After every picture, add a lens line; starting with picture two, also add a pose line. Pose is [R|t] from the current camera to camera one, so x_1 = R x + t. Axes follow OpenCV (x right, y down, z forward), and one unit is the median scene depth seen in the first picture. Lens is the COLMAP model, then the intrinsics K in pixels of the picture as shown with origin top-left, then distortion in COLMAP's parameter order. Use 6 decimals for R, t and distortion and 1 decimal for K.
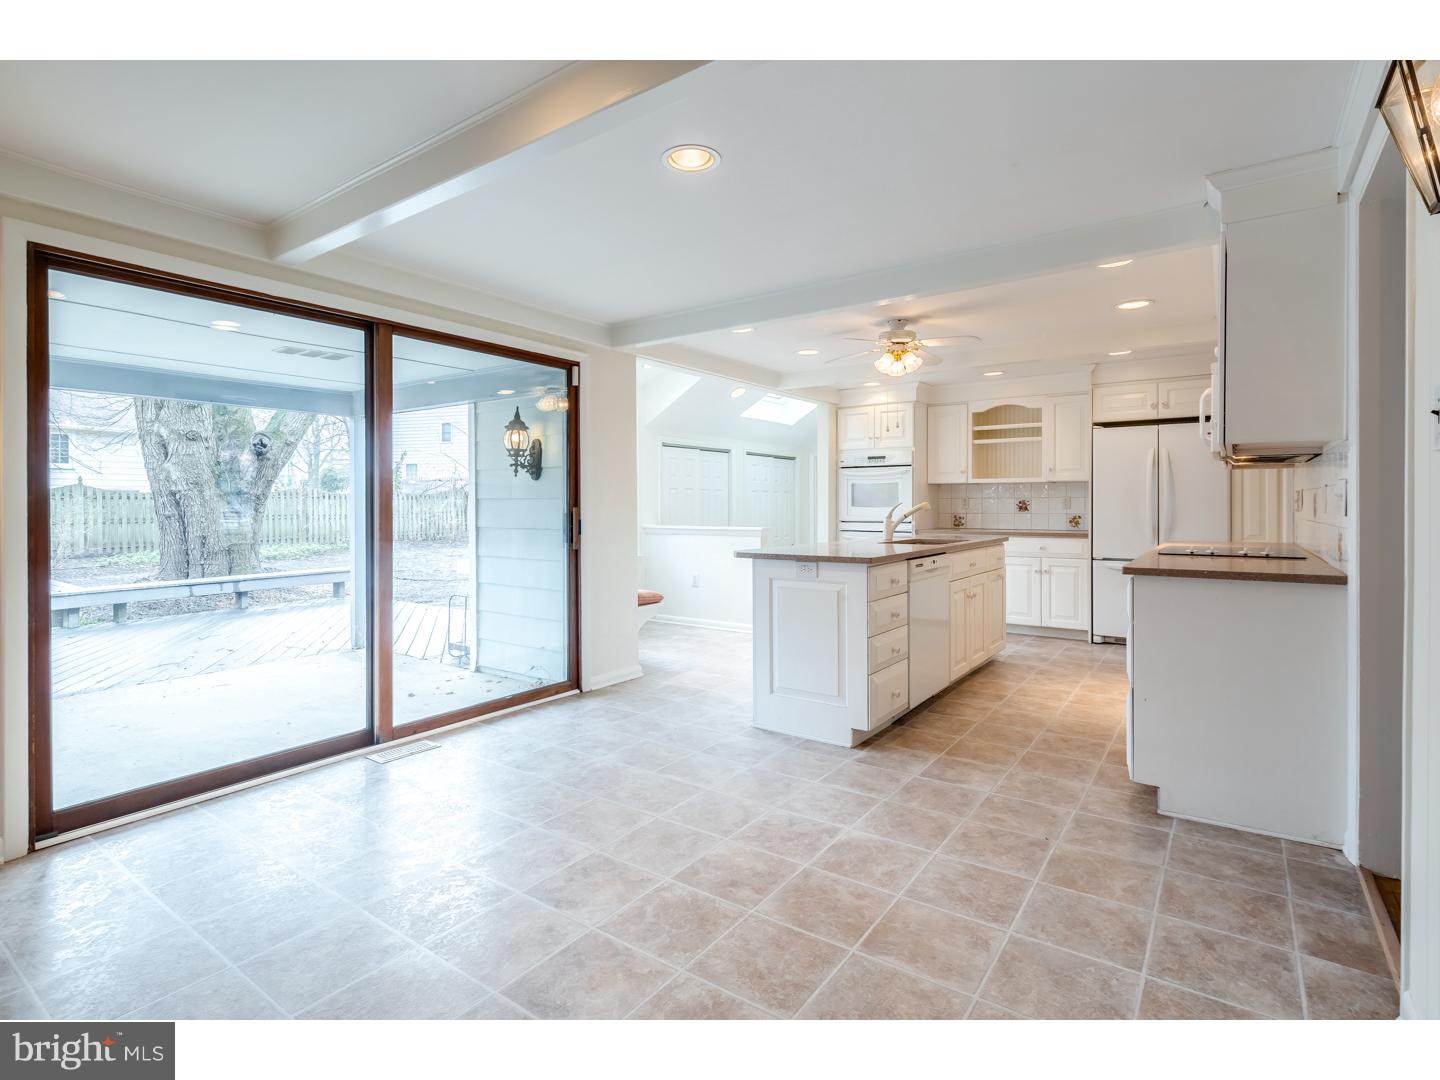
lens RADIAL K [[707.2, 0, 732.4], [0, 707.2, 508.1], [0, 0, 1]] dist [0.005251, -0.003862]
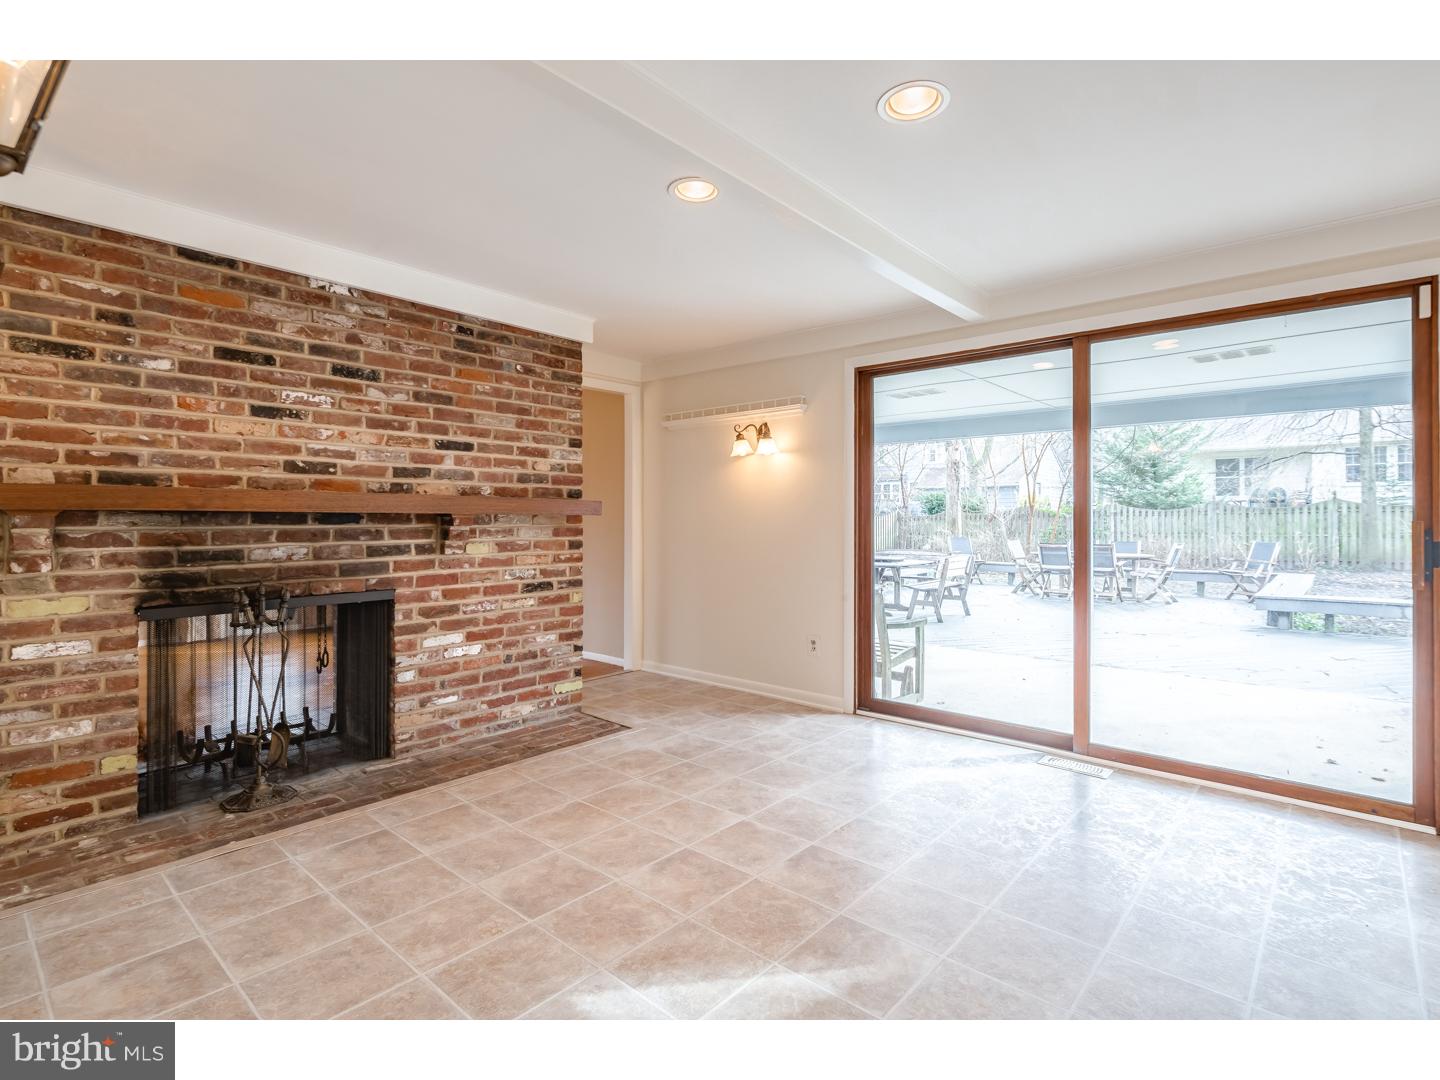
lens RADIAL K [[707.2, 0, 732.4], [0, 707.2, 508.1], [0, 0, 1]] dist [0.005251, -0.003862]
pose [[-0.101419, -0.012177, -0.994769, 0.324209], [-0.005382, 0.999917, -0.011691, -0.001456], [0.994829, 0.004168, -0.101476, 0.354728]]
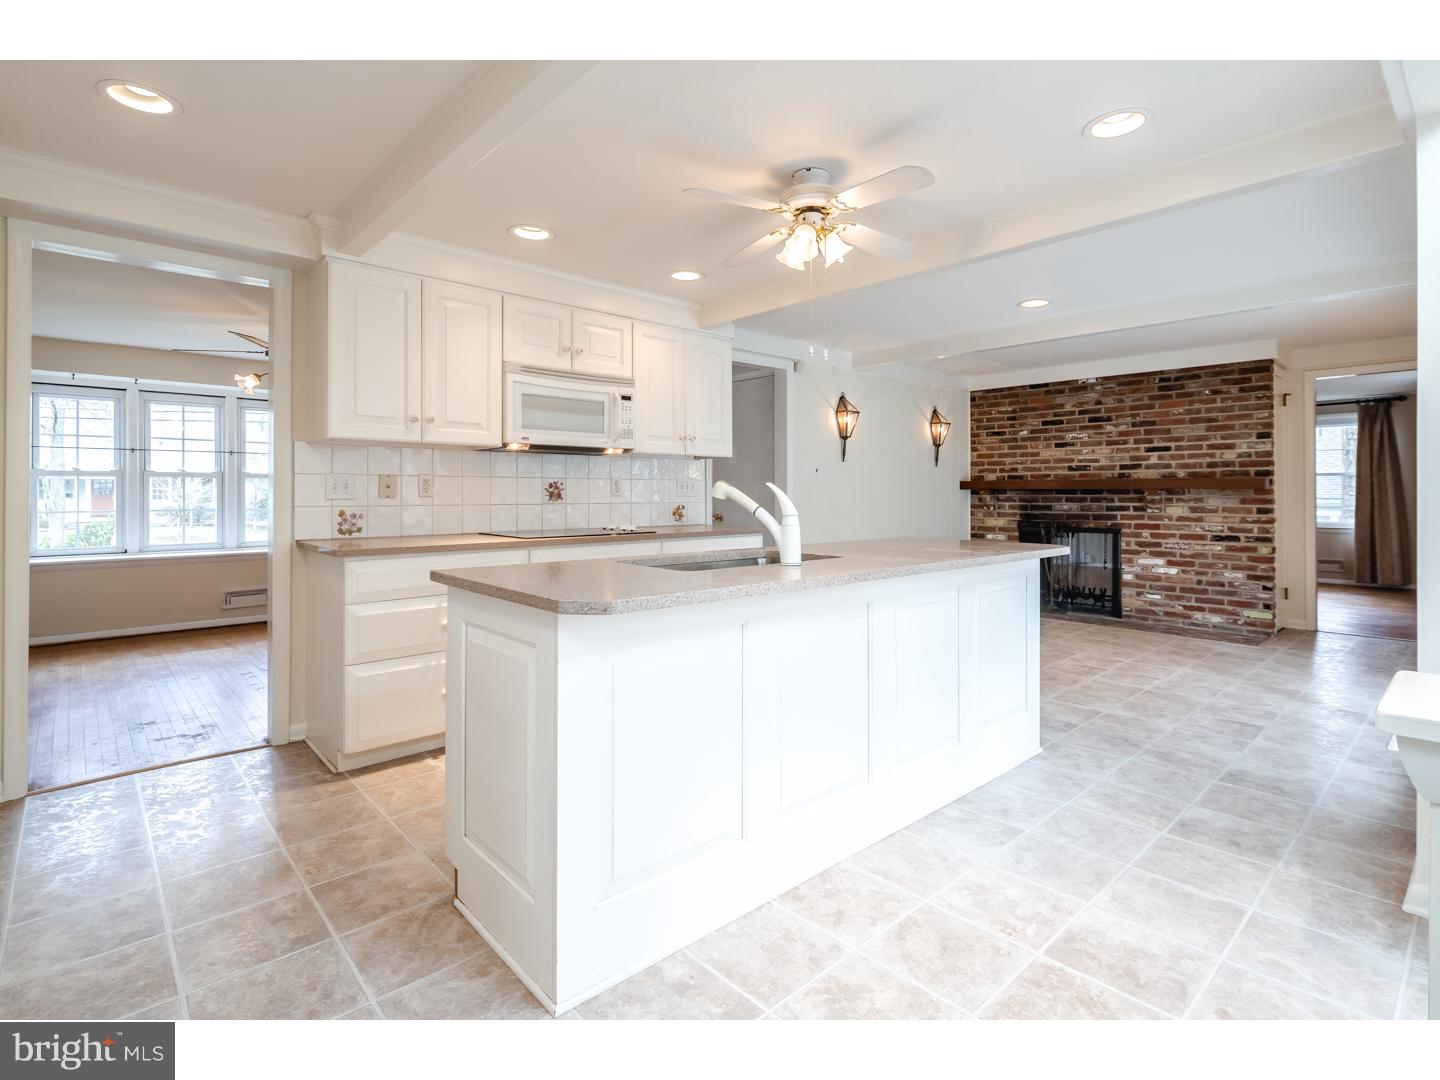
lens RADIAL K [[708.0, 0, 731.7], [0, 708.0, 492.7], [0, 0, 1]] dist [0.000452, -0.001482]
pose [[-0.976761, 0.002864, 0.214311, 0.131507], [0.003662, 0.999988, 0.003330, -0.002677], [-0.214299, 0.004038, -0.976760, 1.209120]]
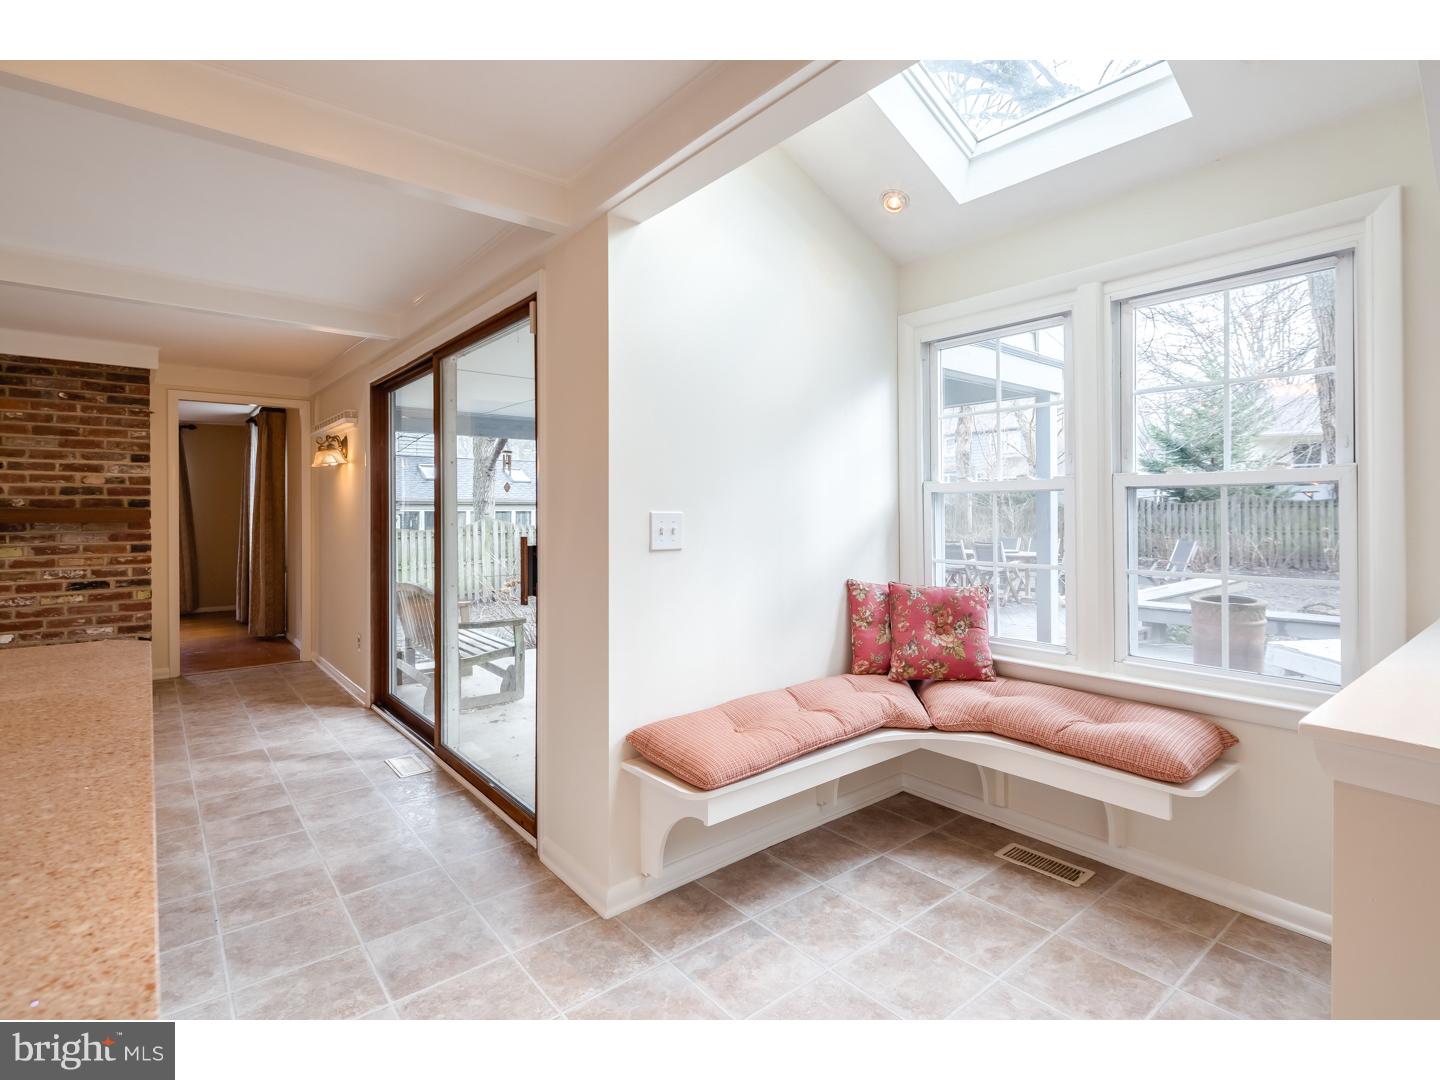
lens RADIAL K [[707.2, 0, 732.4], [0, 707.2, 508.1], [0, 0, 1]] dist [0.005251, -0.003862]
pose [[-0.260720, -0.000275, -0.965414, 0.234490], [-0.001598, 0.999999, 0.000146, -0.018961], [0.965413, 0.001581, -0.260720, 0.980087]]
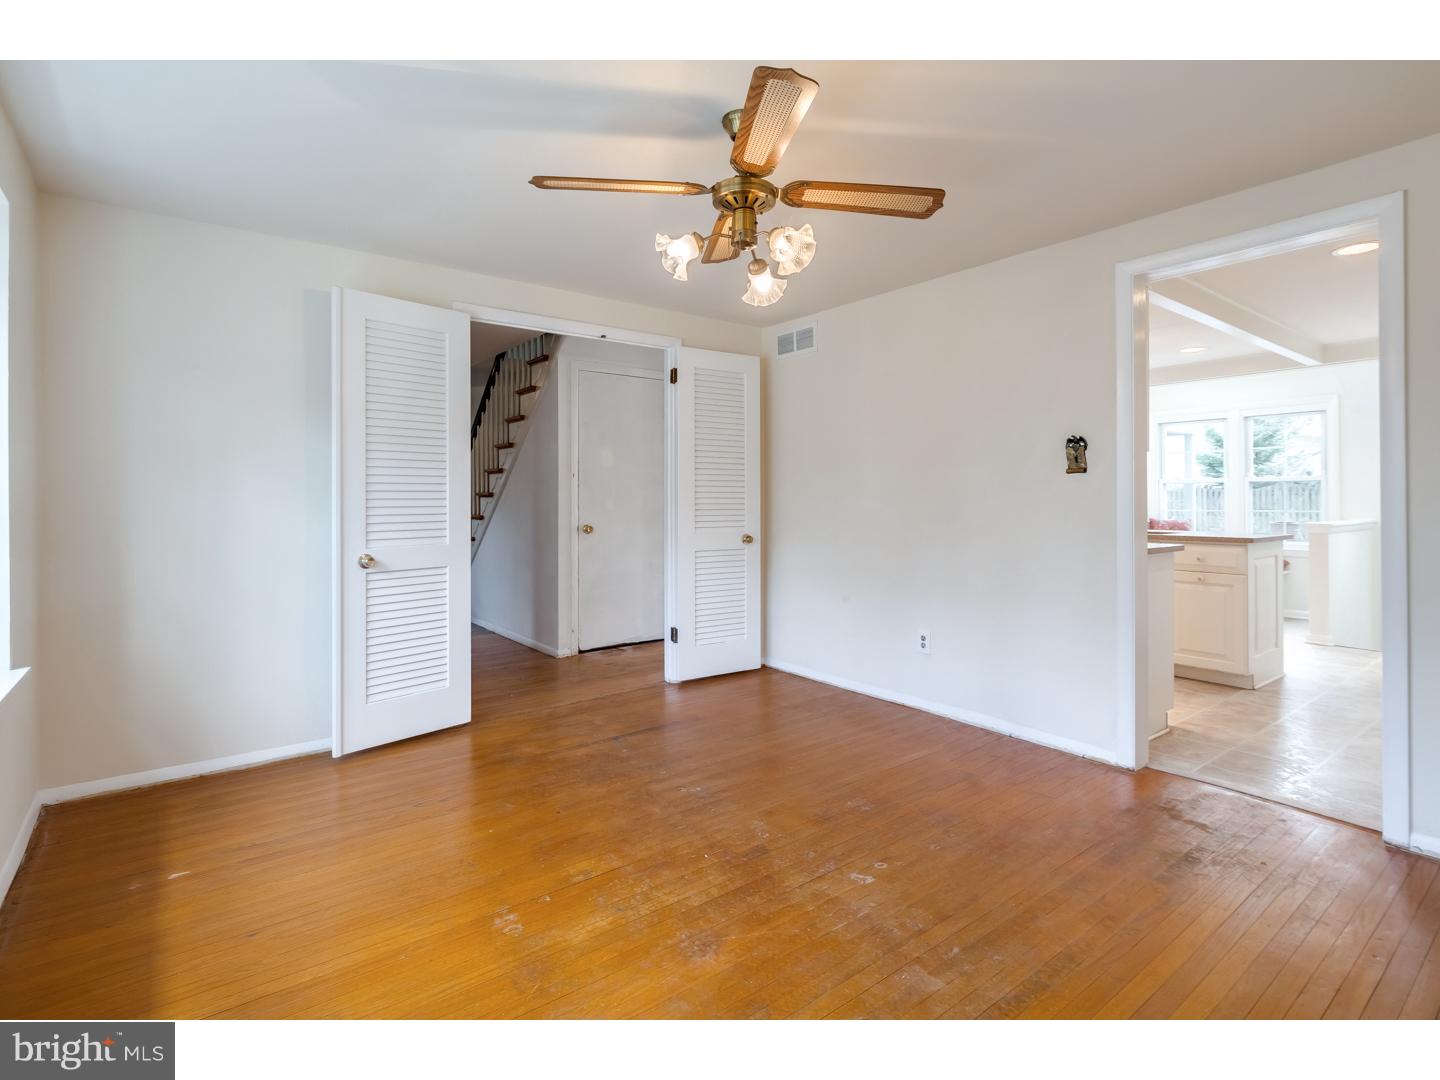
lens RADIAL K [[708.0, 0, 731.7], [0, 708.0, 492.7], [0, 0, 1]] dist [0.000452, -0.001482]
pose [[-0.294734, -0.004145, -0.955570, 1.185884], [-0.006406, 0.999977, -0.002362, -0.004359], [0.955558, 0.005425, -0.294754, 0.607697]]
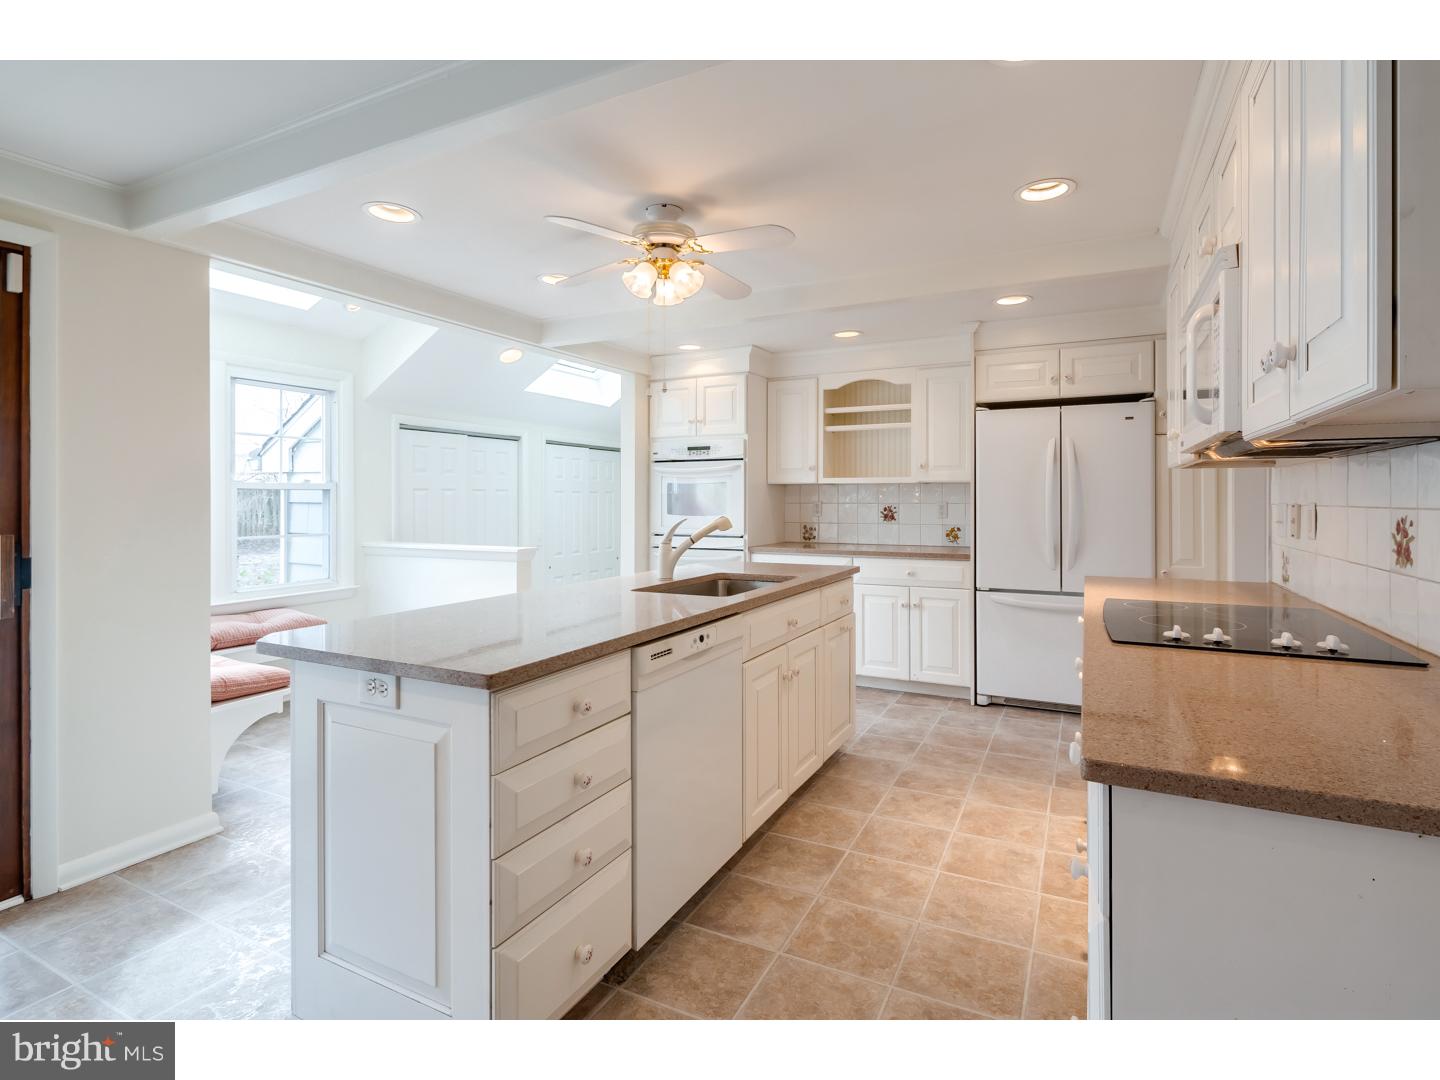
lens RADIAL K [[708.0, 0, 731.7], [0, 708.0, 492.7], [0, 0, 1]] dist [0.000452, -0.001482]
pose [[0.989238, 0.003099, 0.146283, 0.154740], [-0.001022, 0.999898, -0.014267, -0.017398], [-0.146312, 0.013964, 0.989140, 0.317415]]
